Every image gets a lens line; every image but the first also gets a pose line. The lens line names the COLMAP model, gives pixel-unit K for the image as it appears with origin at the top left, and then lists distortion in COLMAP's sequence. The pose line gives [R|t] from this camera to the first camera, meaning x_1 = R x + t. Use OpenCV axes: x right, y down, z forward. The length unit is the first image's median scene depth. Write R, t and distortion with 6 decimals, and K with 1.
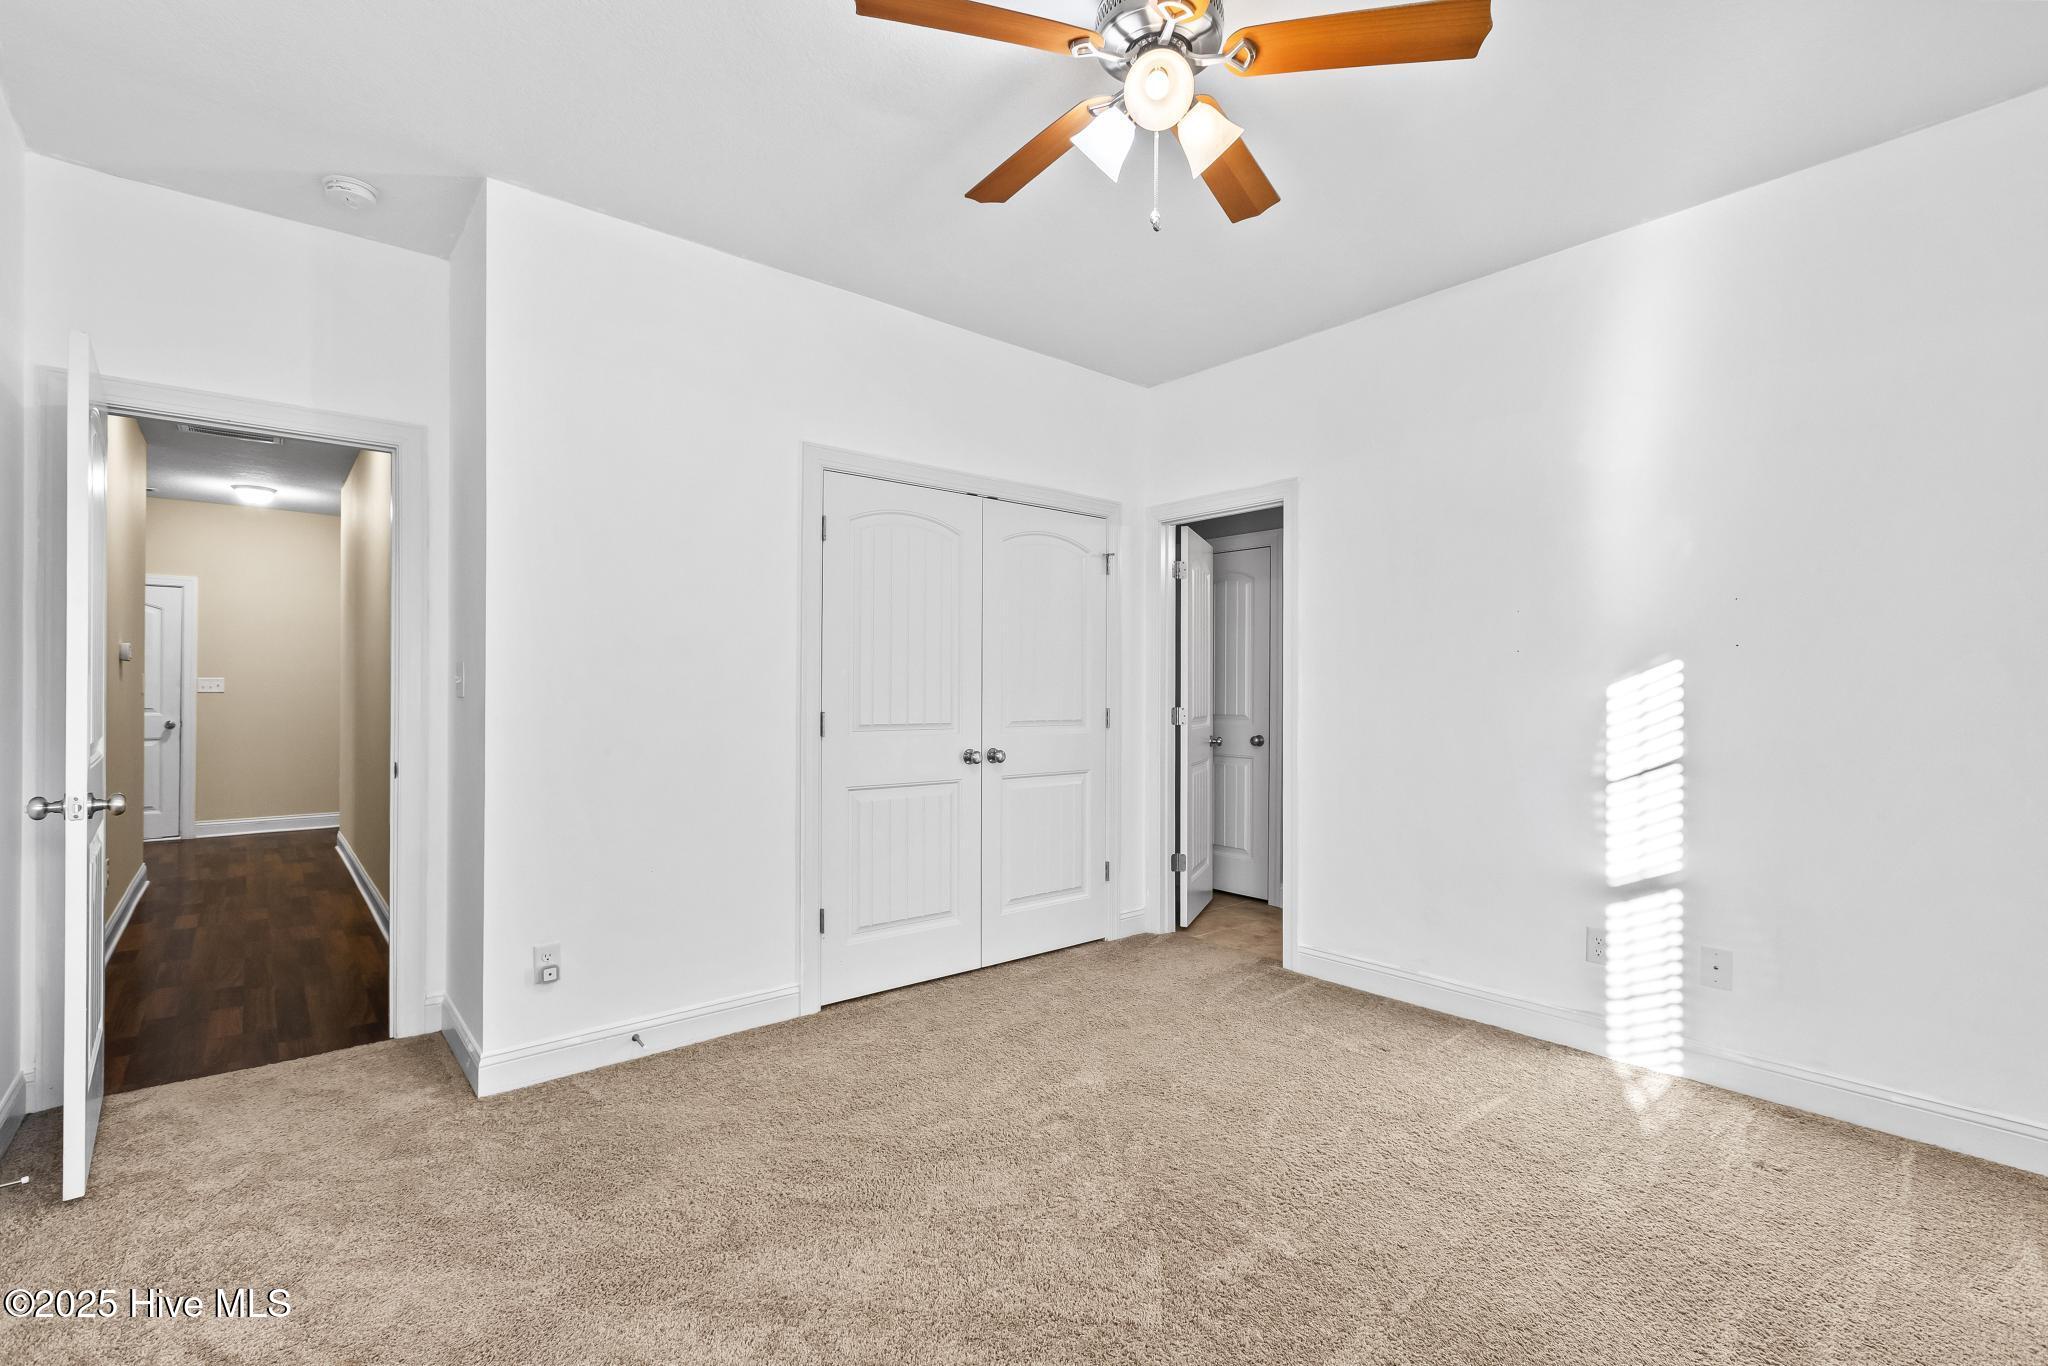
lens RADIAL K [[922.0, 0, 1023.0], [0, 922.0, 684.2], [0, 0, 1]] dist [-0.002109, -0.000104]
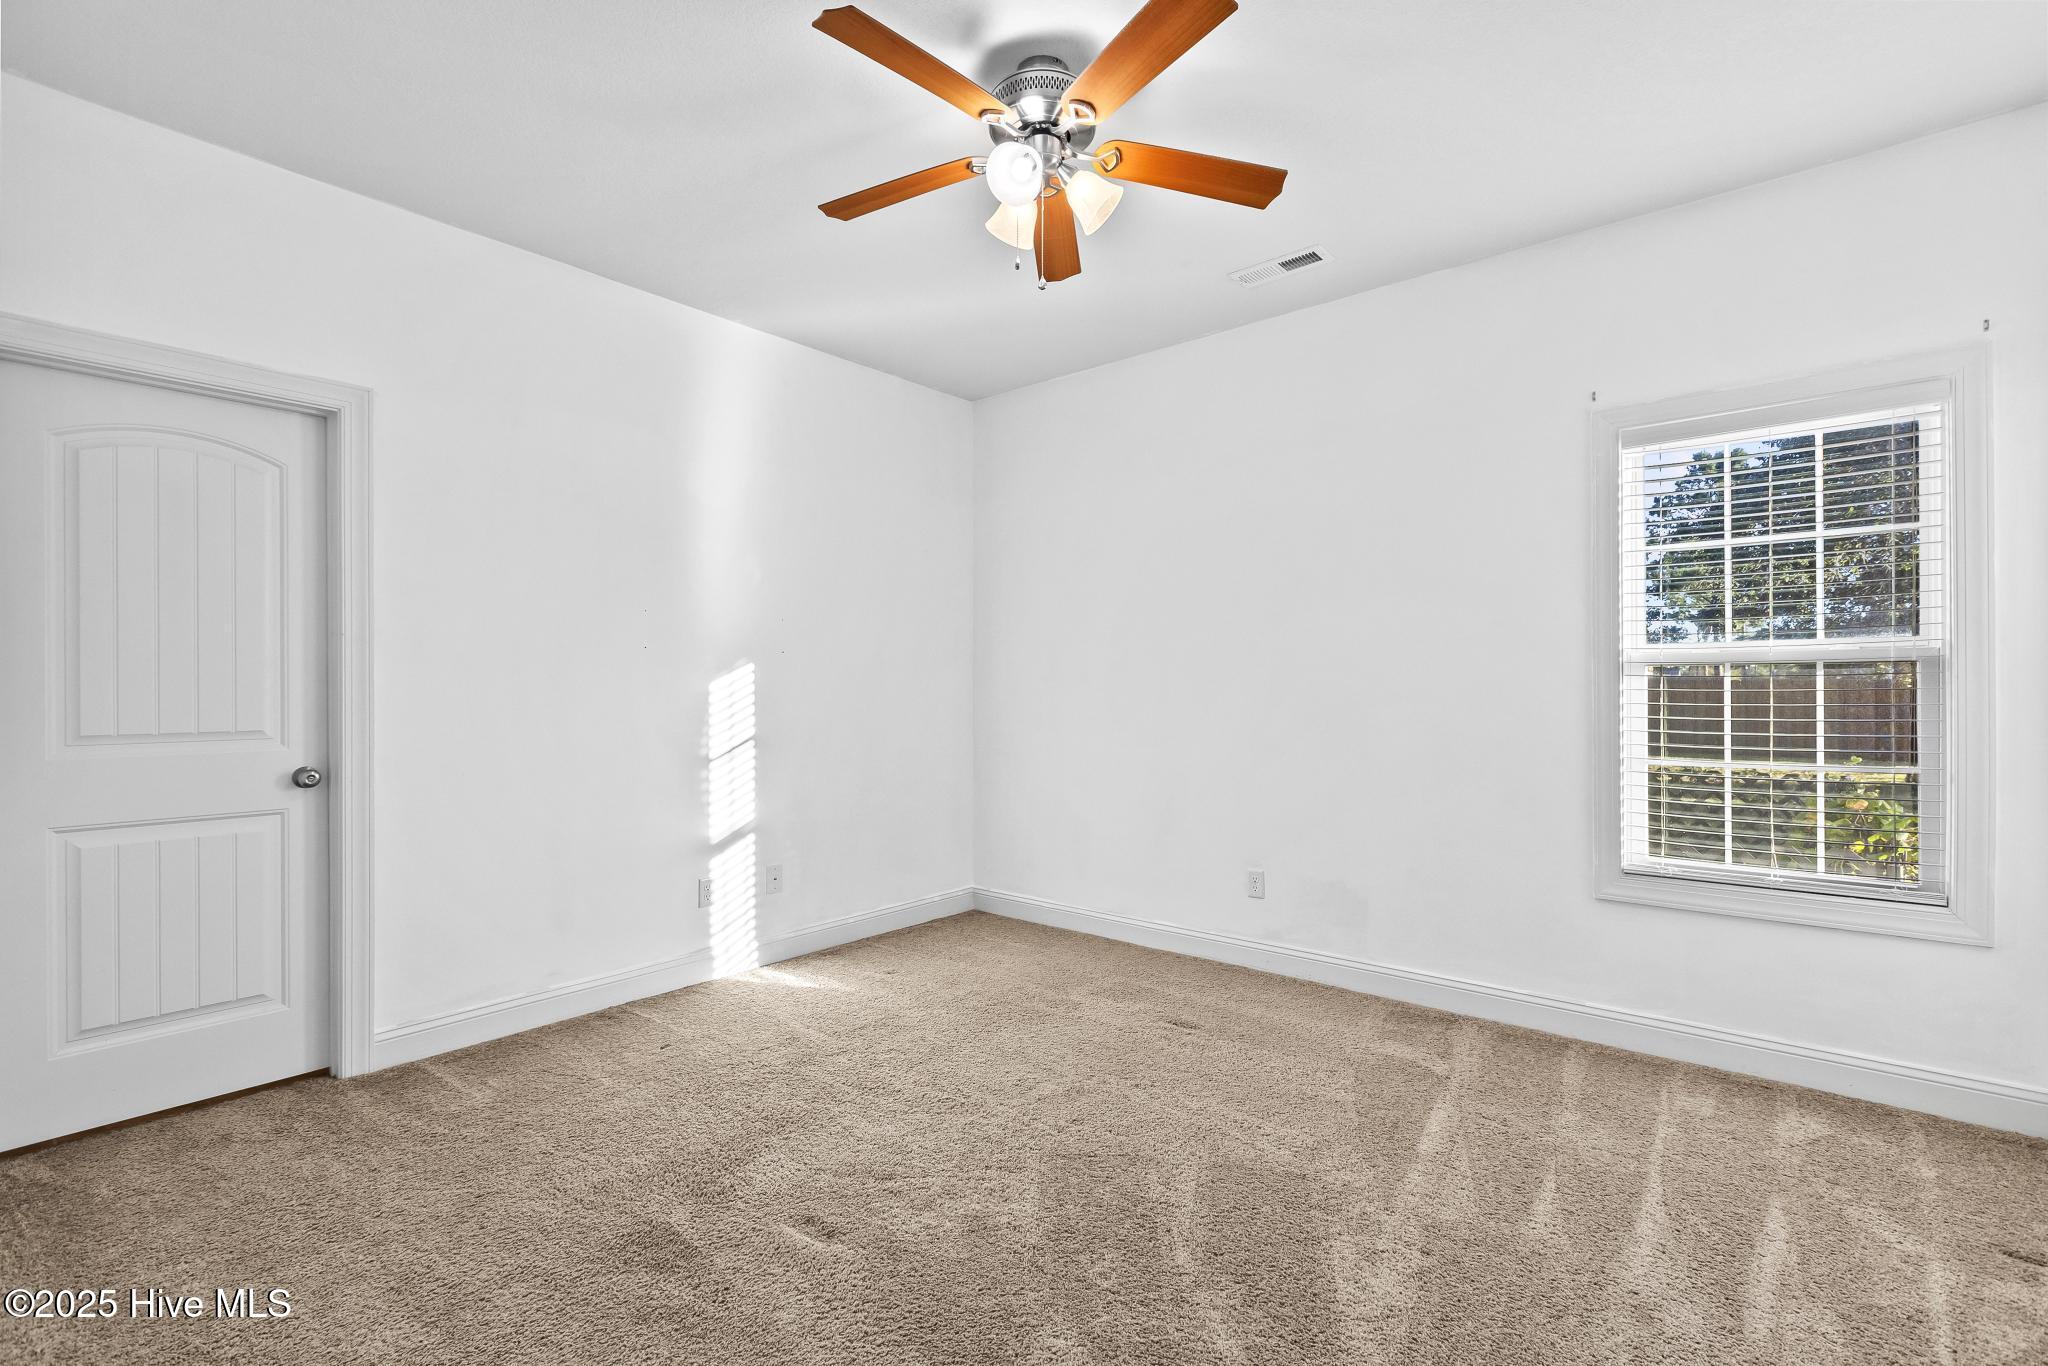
lens RADIAL K [[922.0, 0, 1023.0], [0, 922.0, 684.2], [0, 0, 1]] dist [-0.002109, -0.000104]
pose [[-0.133675, 0.000663, 0.991025, -0.651156], [0.005792, 0.999983, 0.000113, 0.006230], [-0.991008, 0.005755, -0.133676, 0.750975]]
